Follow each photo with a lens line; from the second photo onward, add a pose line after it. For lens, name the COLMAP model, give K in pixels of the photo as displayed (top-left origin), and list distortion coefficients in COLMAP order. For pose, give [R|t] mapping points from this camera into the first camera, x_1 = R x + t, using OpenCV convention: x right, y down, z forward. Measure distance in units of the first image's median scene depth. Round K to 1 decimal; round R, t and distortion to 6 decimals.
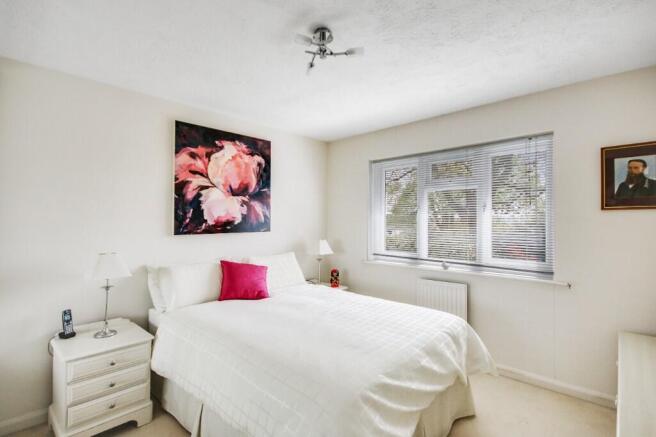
lens RADIAL K [[307.4, 0, 327.0], [0, 307.4, 216.9], [0, 0, 1]] dist [0.012570, -0.000346]
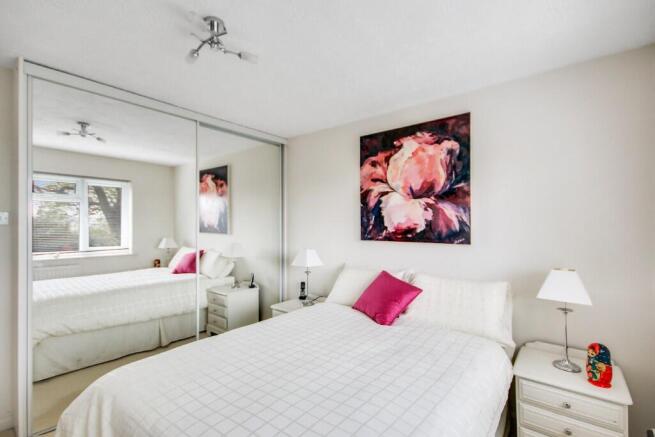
lens RADIAL K [[306.9, 0, 327.0], [0, 306.9, 222.2], [0, 0, 1]] dist [0.012570, -0.000346]
pose [[0.071636, -0.005109, -0.997418, 0.535712], [0.004148, 0.999980, -0.004824, -0.000680], [0.997422, -0.003792, 0.071656, 0.716094]]
